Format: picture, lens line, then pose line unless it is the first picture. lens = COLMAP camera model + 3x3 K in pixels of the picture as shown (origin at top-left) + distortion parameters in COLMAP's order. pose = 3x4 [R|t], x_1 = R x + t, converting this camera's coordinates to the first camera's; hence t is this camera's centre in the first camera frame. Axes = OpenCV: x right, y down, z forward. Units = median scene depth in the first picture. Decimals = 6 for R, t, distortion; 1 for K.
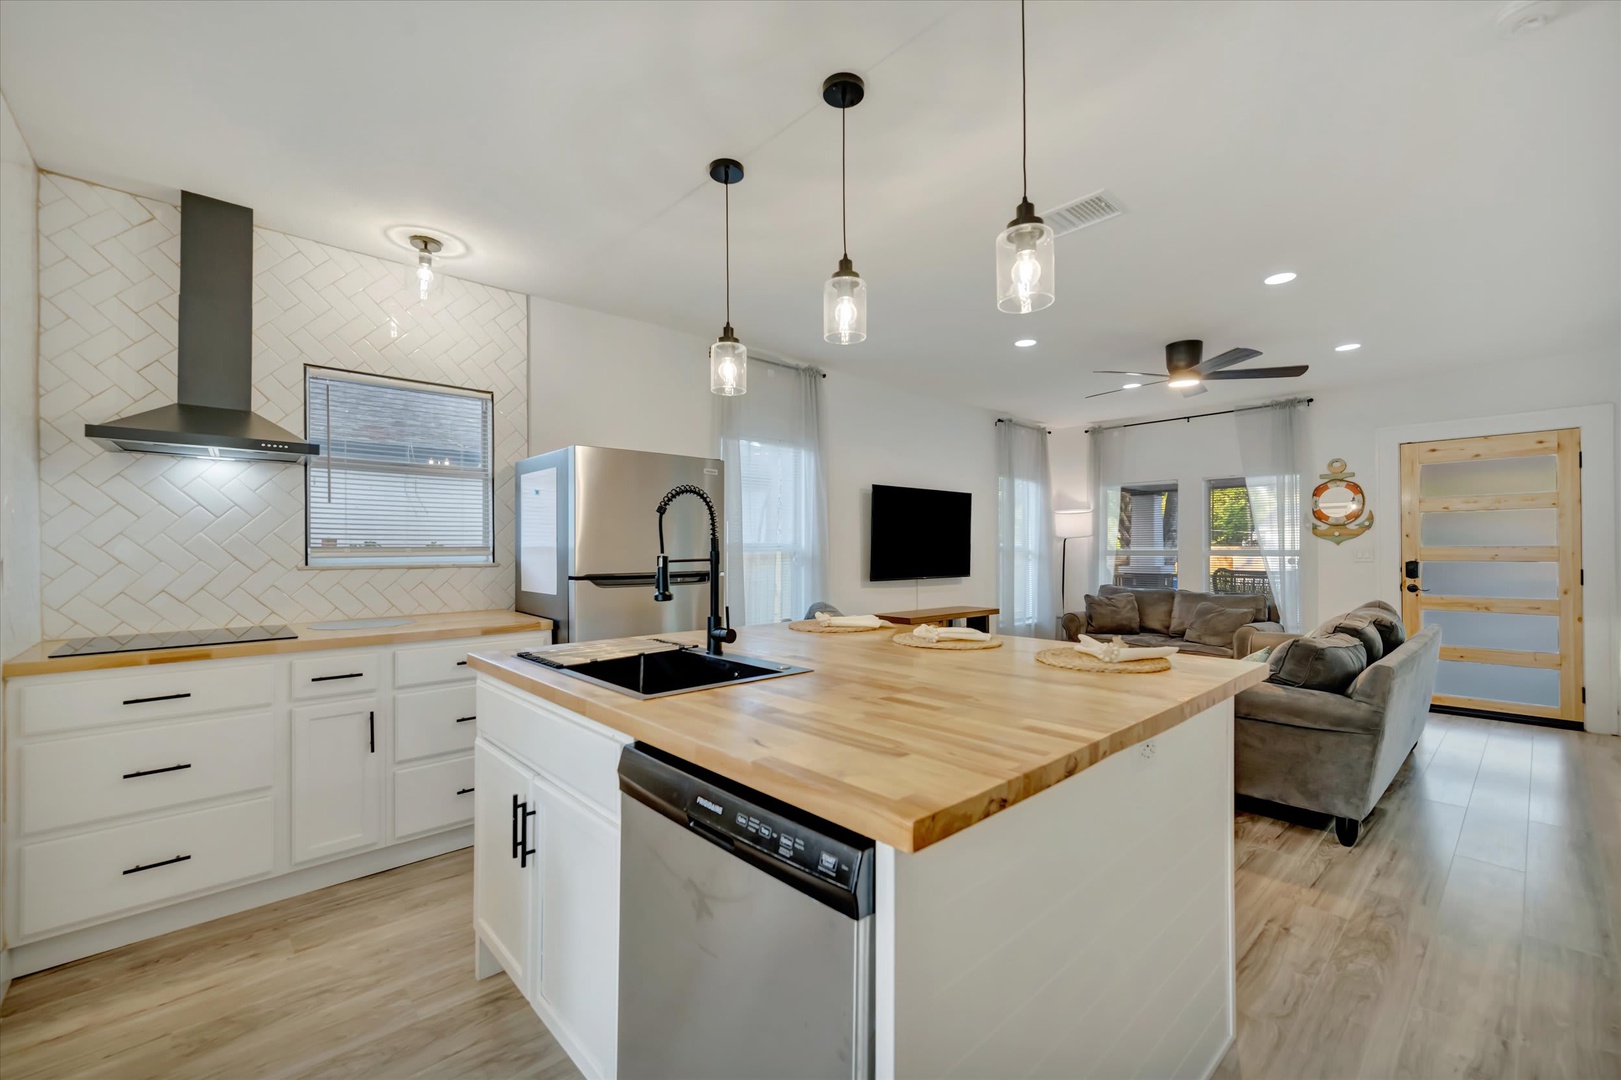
lens RADIAL K [[655.7, 0, 815.3], [0, 655.7, 552.9], [0, 0, 1]] dist [-0.012642, -0.000248]
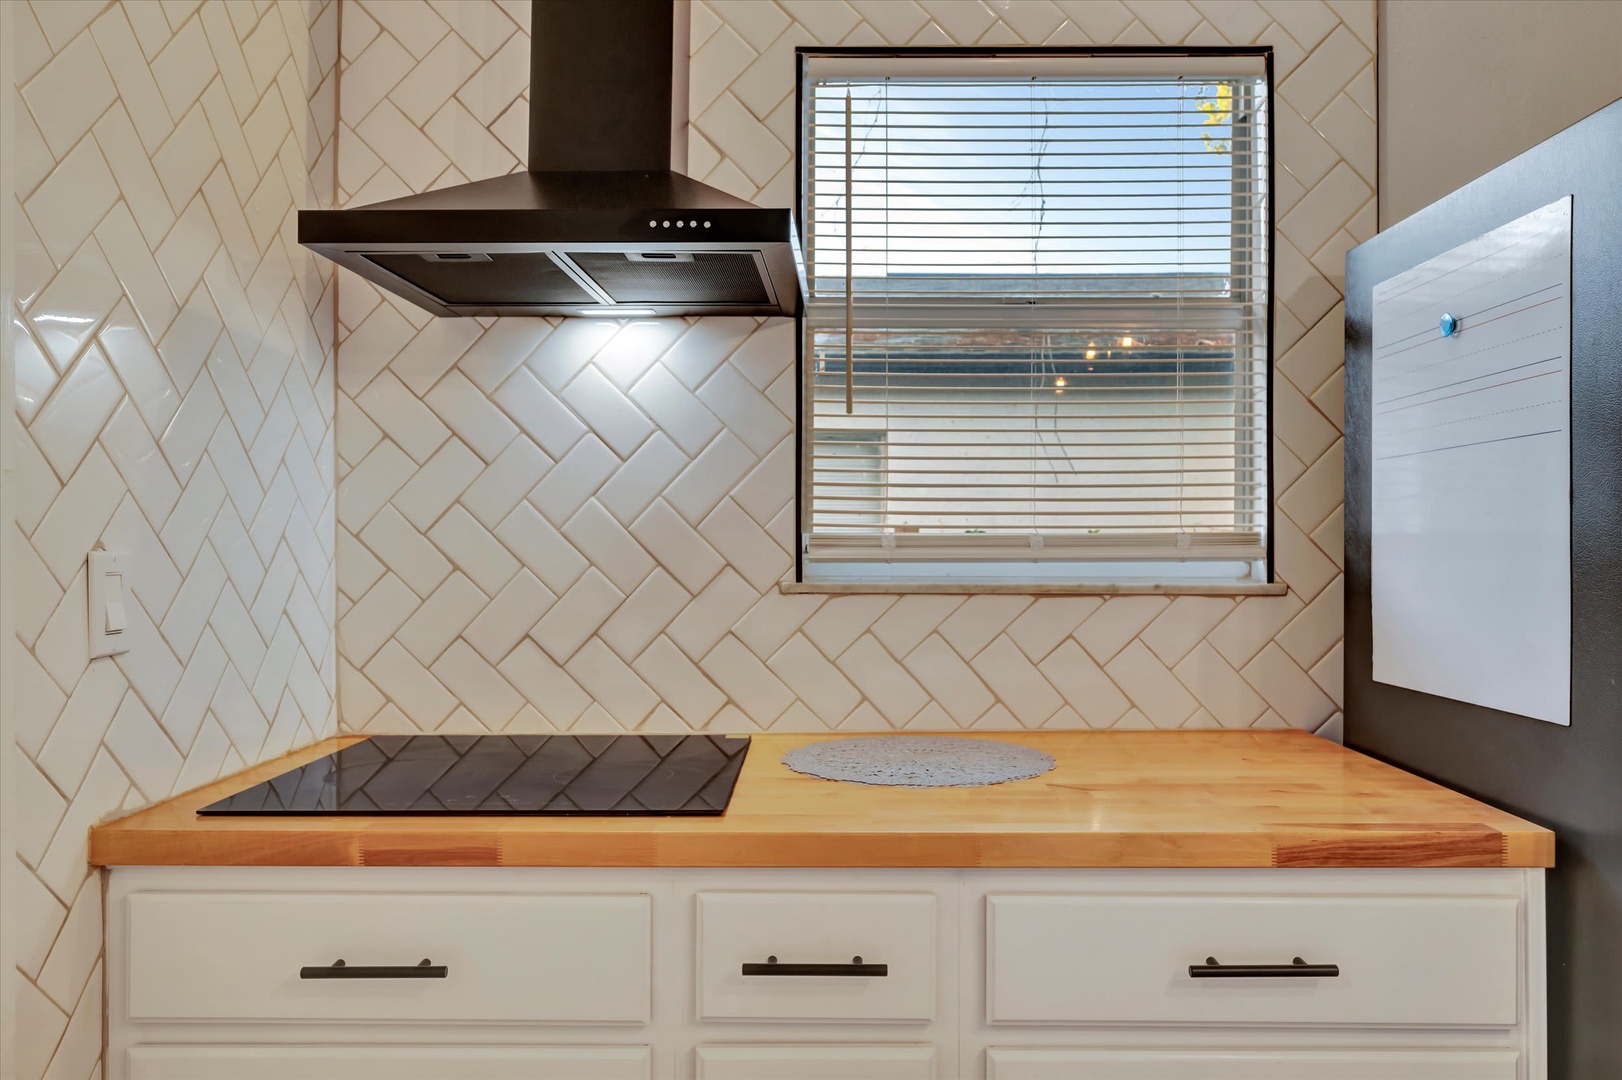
lens RADIAL K [[1167.2, 0, 811.0], [0, 1167.2, 540.0], [0, 0, 1]] dist [-0.002120, -0.000927]
pose [[0.724593, -0.005788, -0.689153, -0.327963], [-0.007437, 0.999841, -0.016217, 0.006350], [0.689137, 0.016876, 0.724435, 0.540899]]
